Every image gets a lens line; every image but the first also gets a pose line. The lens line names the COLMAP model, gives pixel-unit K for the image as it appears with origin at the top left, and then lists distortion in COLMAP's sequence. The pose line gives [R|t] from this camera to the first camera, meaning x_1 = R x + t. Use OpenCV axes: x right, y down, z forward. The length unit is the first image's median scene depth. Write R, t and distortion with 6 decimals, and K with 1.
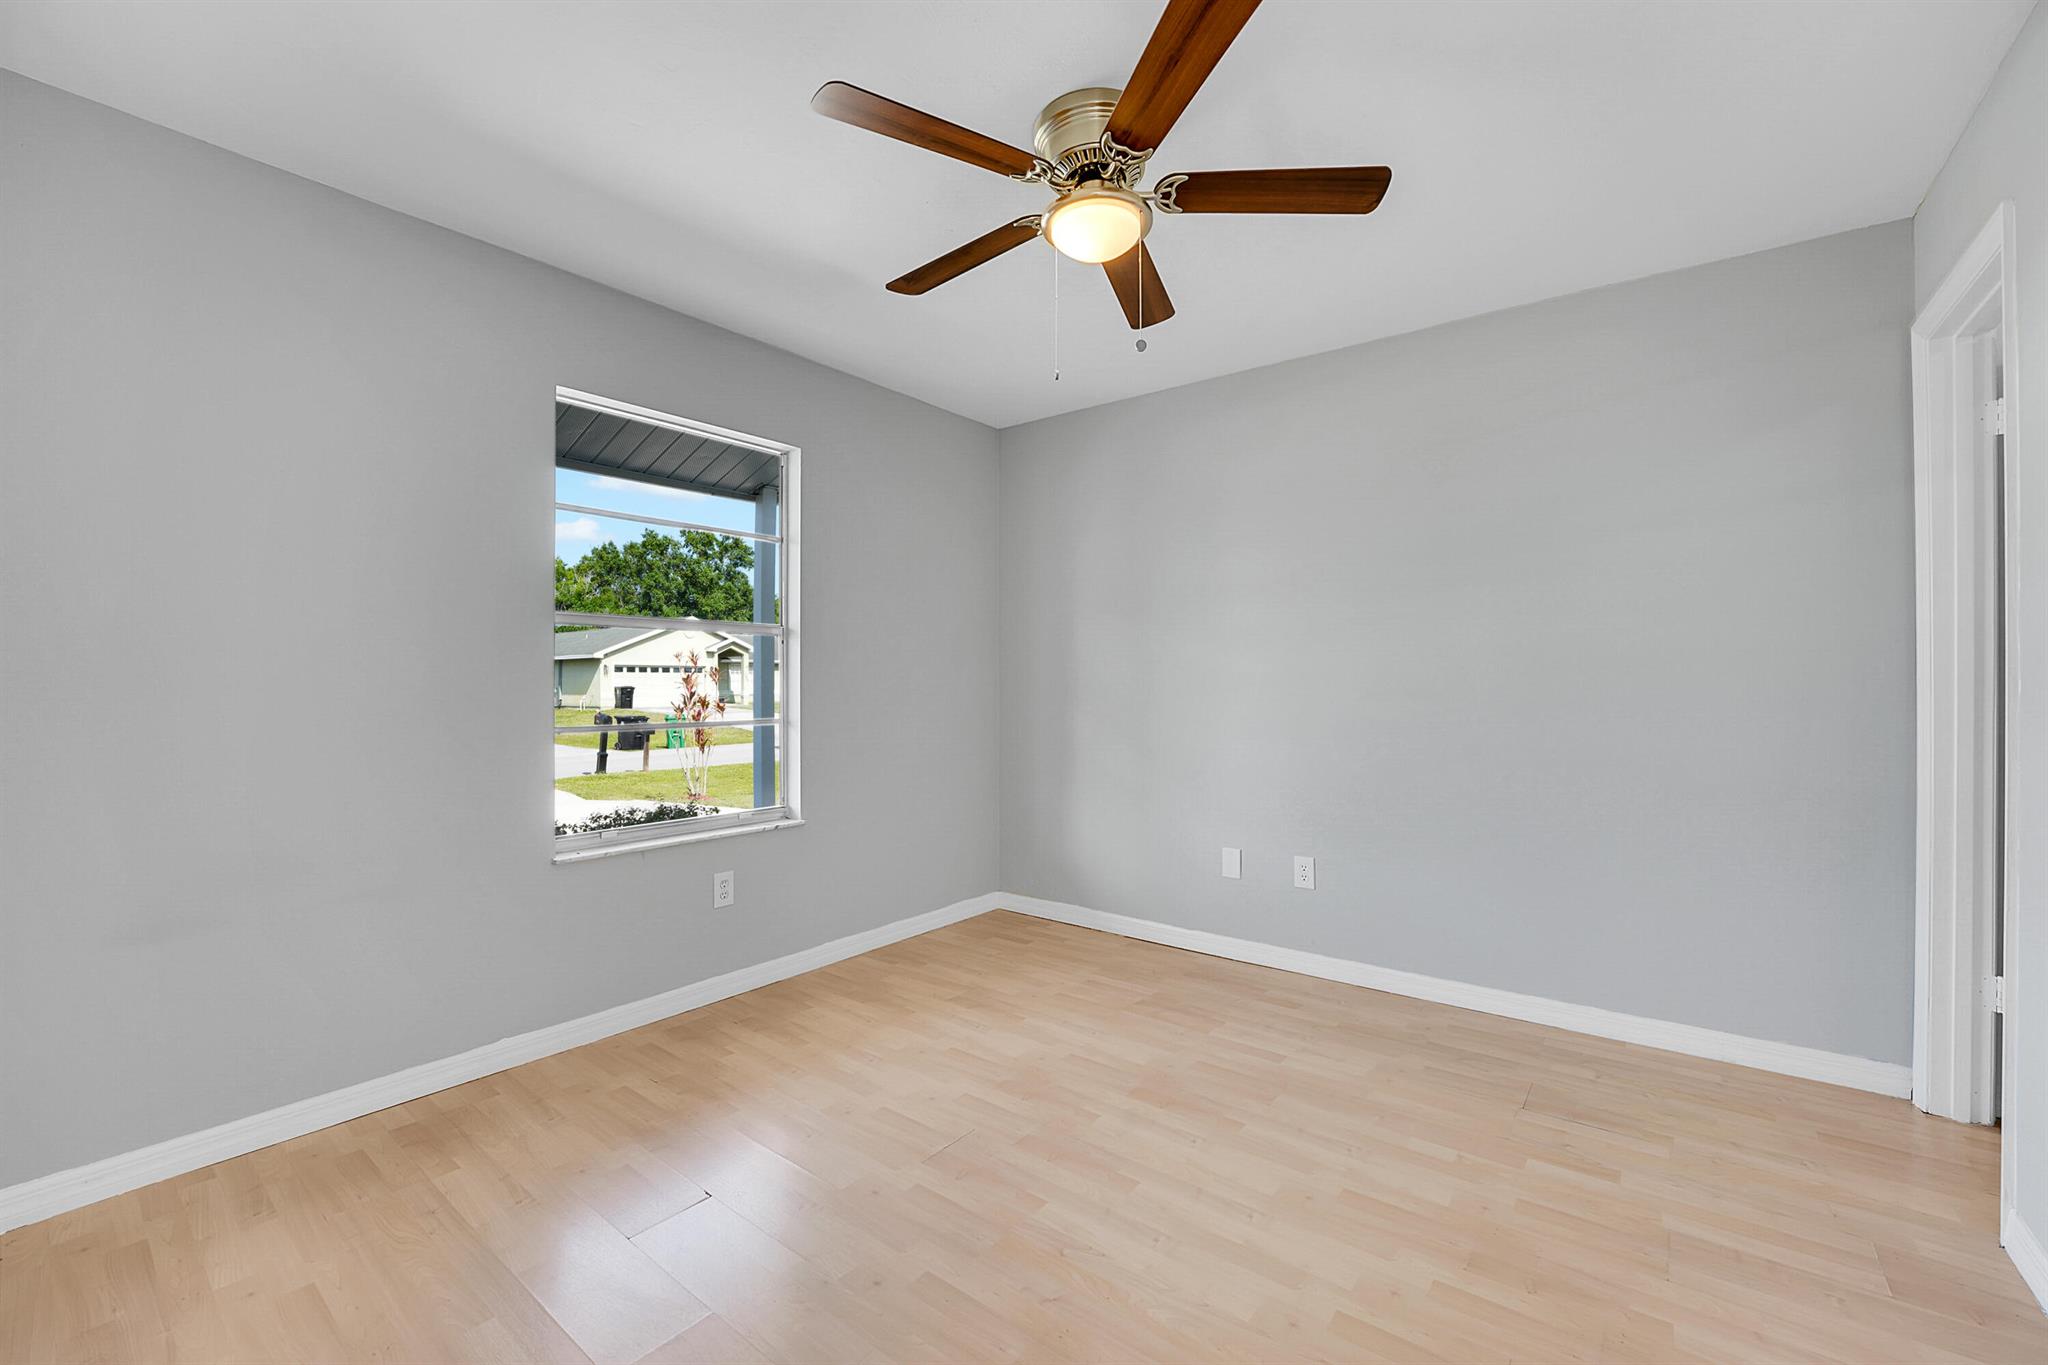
lens RADIAL K [[829.9, 0, 1028.9], [0, 829.9, 682.6], [0, 0, 1]] dist [-0.021126, 0.000591]
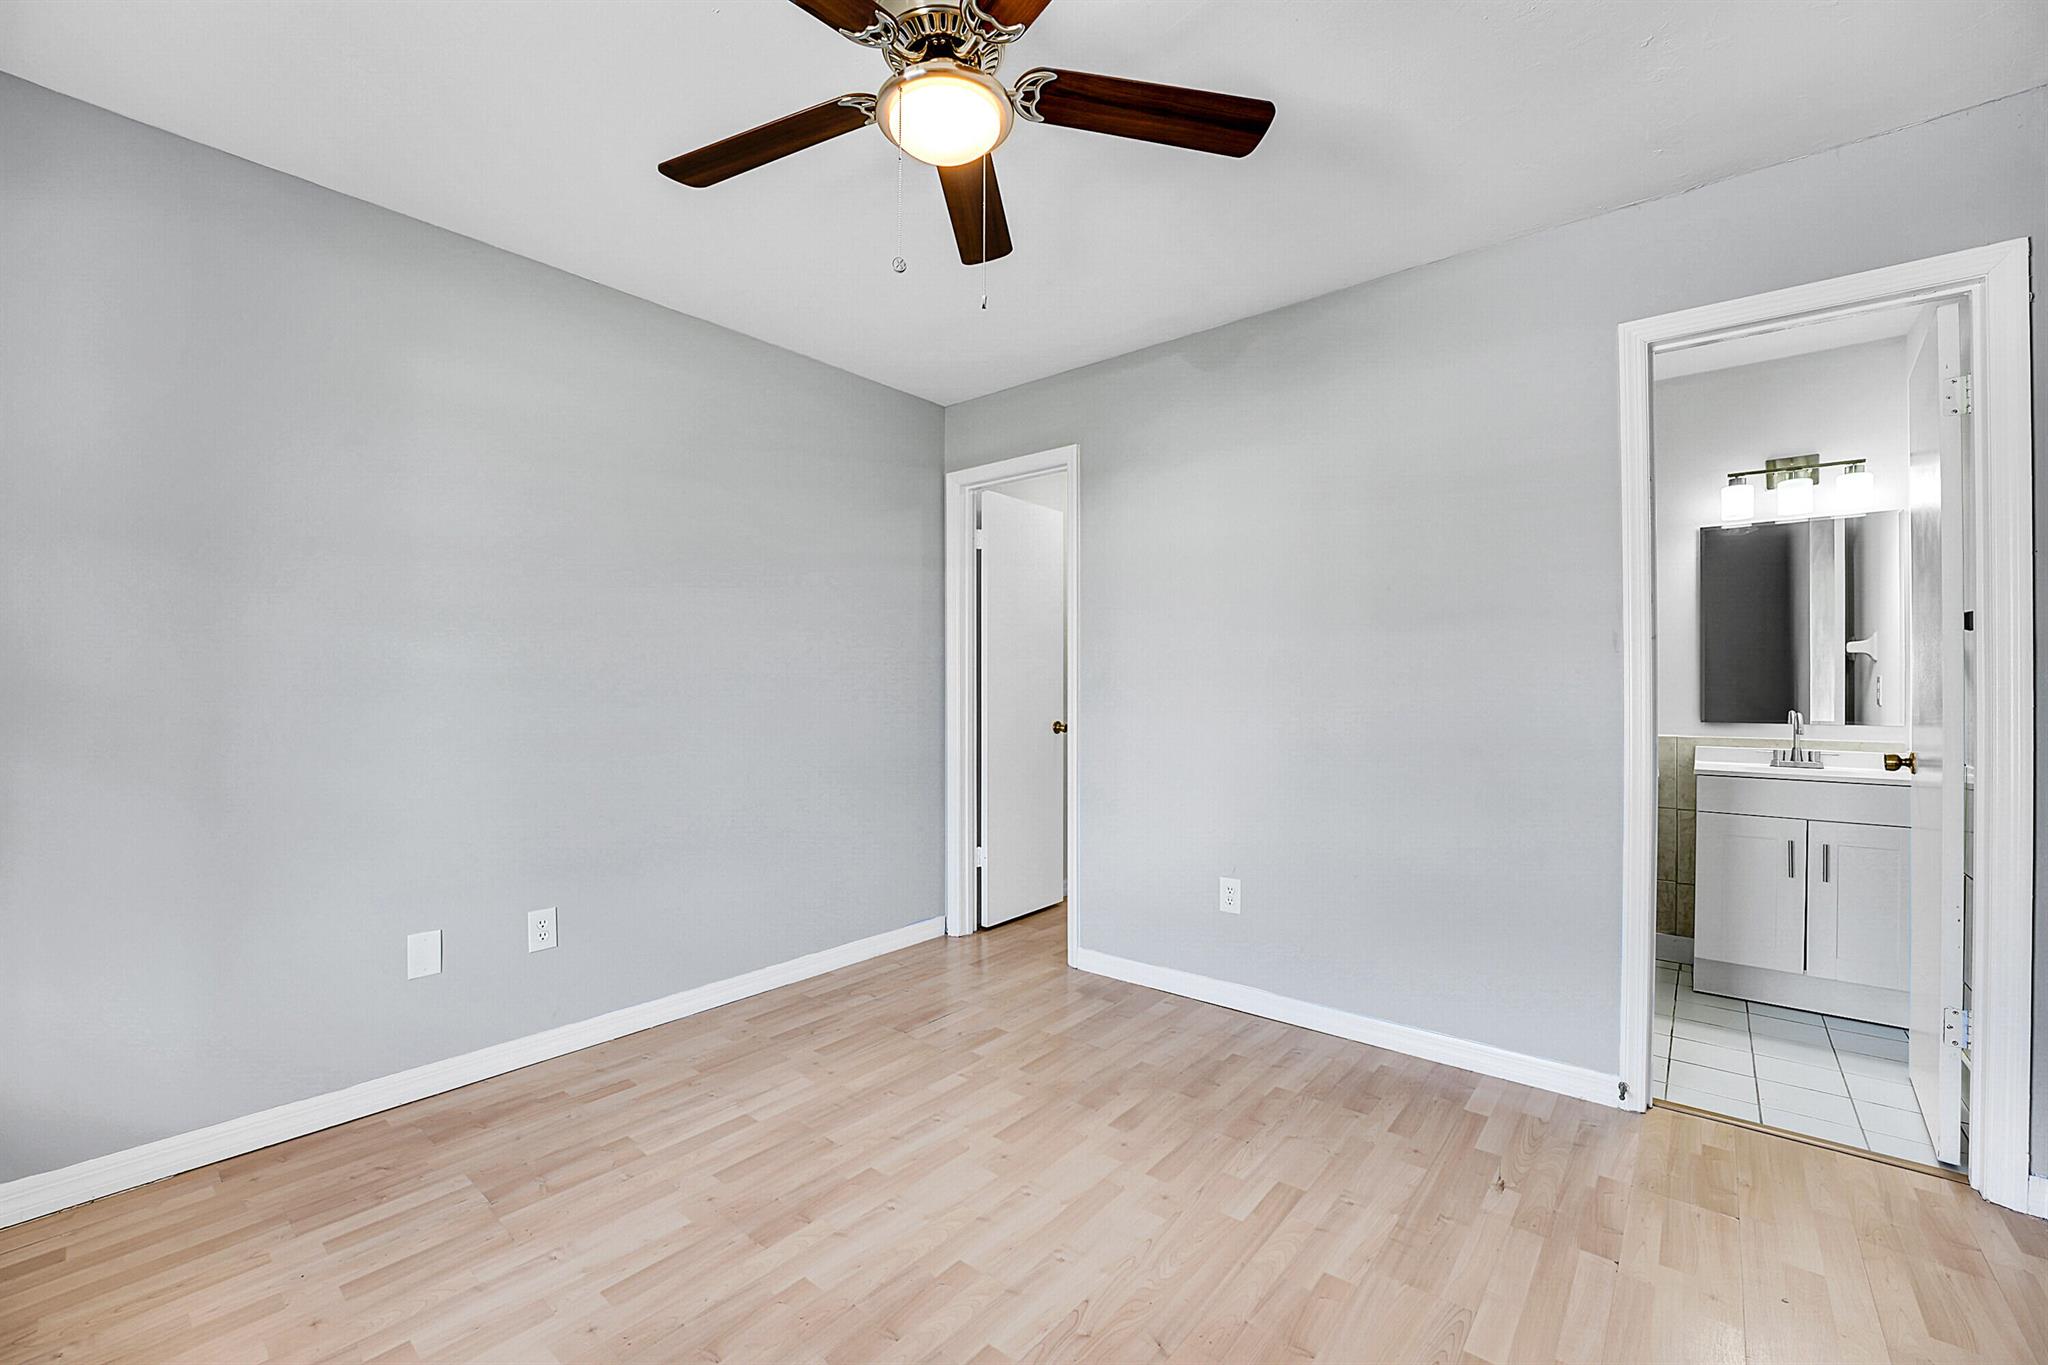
lens RADIAL K [[829.7, 0, 1029.6], [0, 829.7, 695.1], [0, 0, 1]] dist [-0.016806, 0.000214]
pose [[0.034719, -0.006150, 0.999378, -0.596011], [0.000649, 0.999981, 0.006131, 0.009302], [-0.999397, 0.000436, 0.034723, 0.742938]]
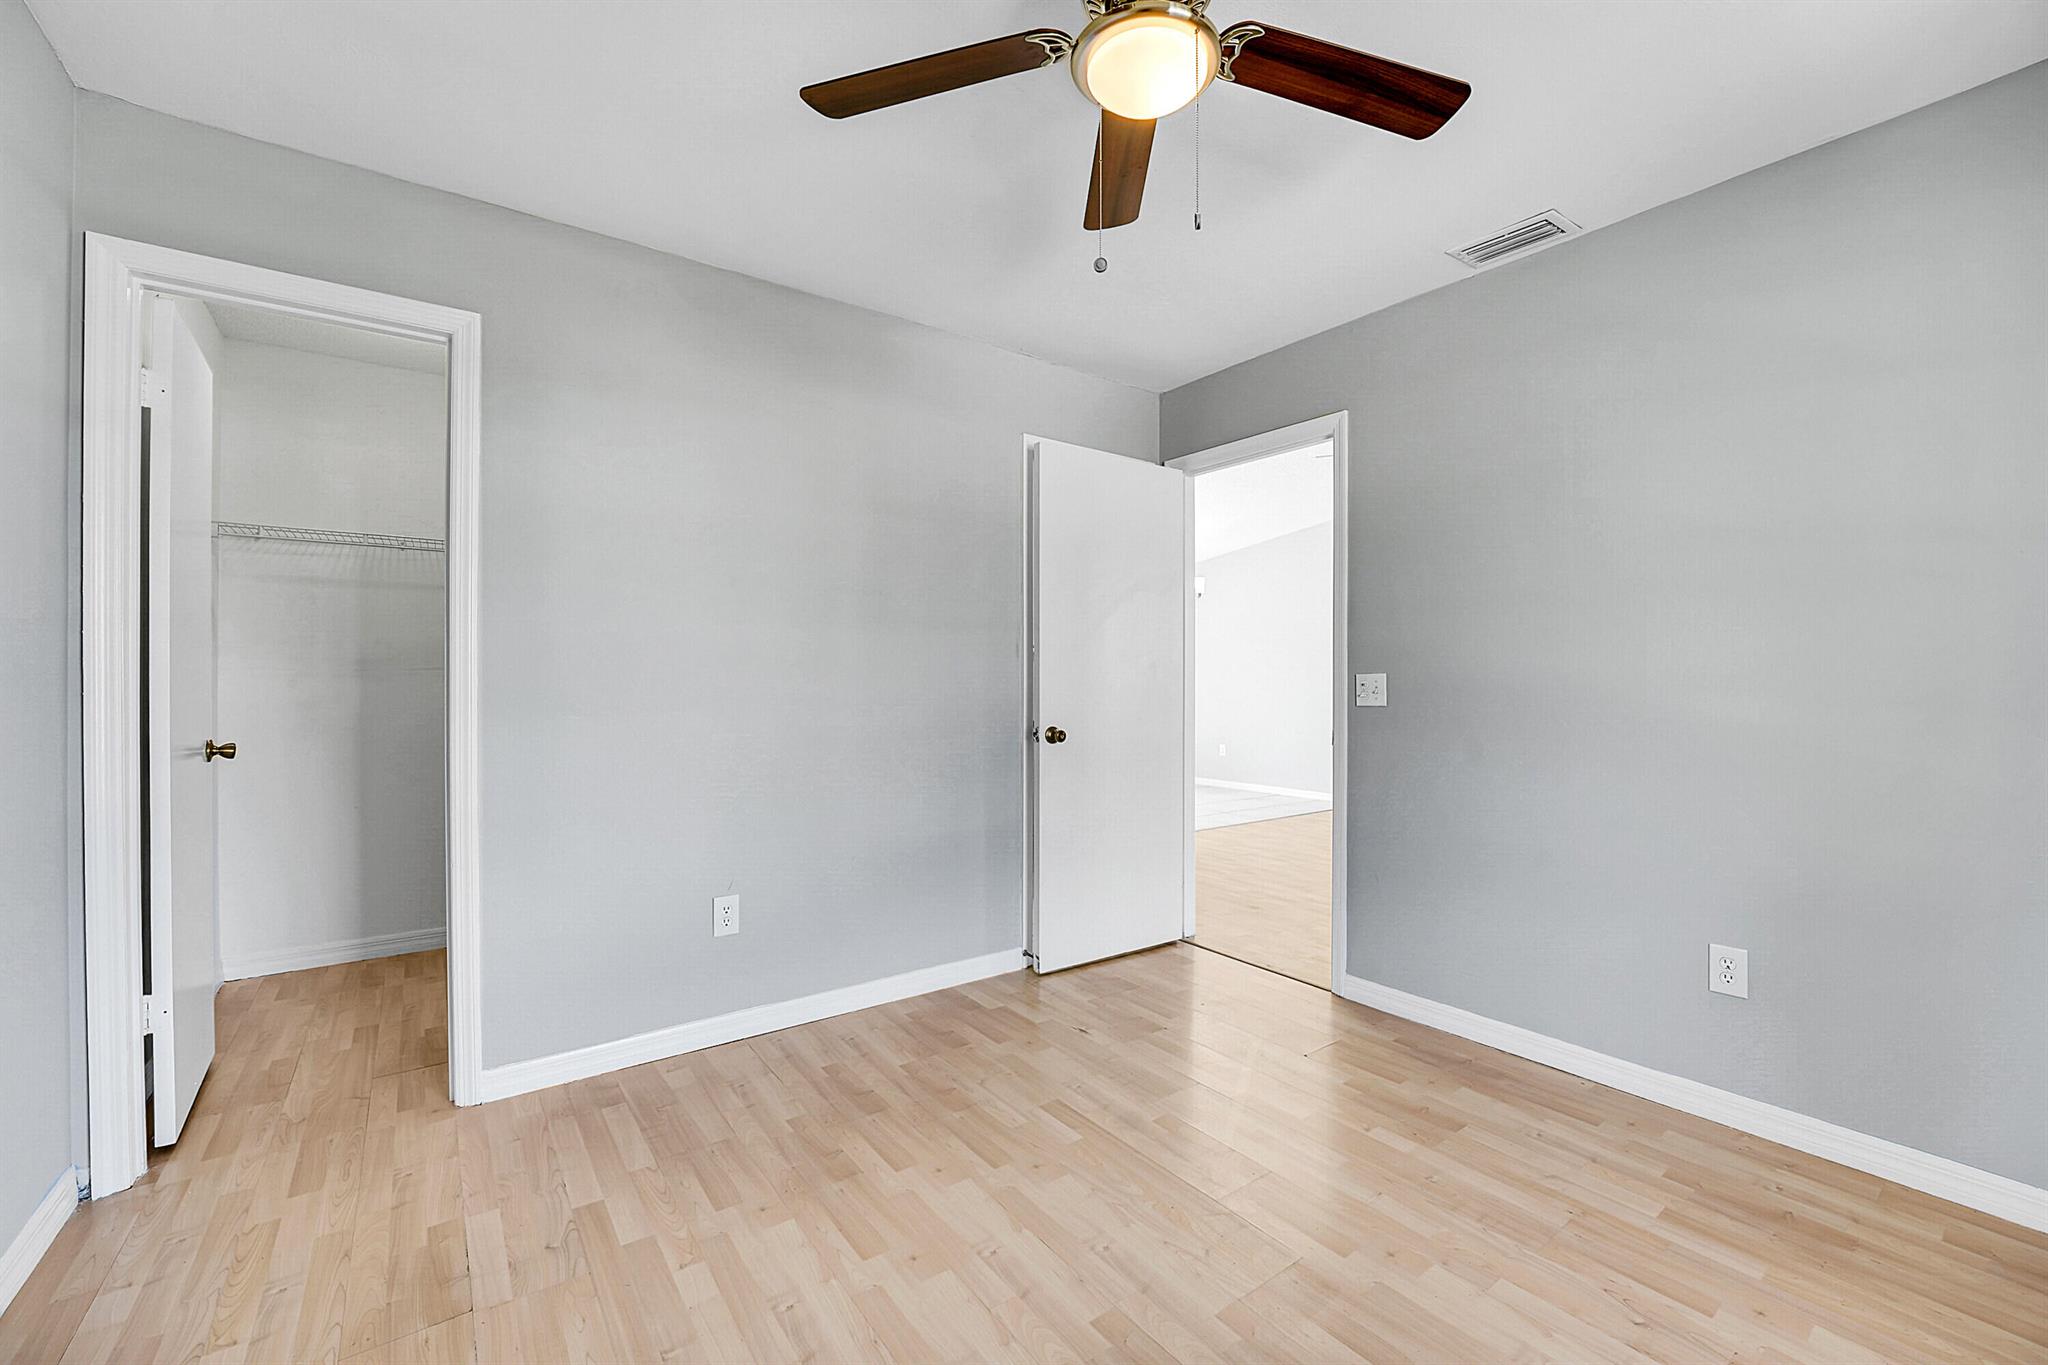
lens RADIAL K [[829.9, 0, 1028.9], [0, 829.9, 682.6], [0, 0, 1]] dist [-0.021126, 0.000591]
pose [[-0.959388, 0.003154, 0.282072, -0.023353], [0.003861, 0.999991, 0.001951, 0.007913], [-0.282063, 0.002961, -0.959391, 1.446238]]
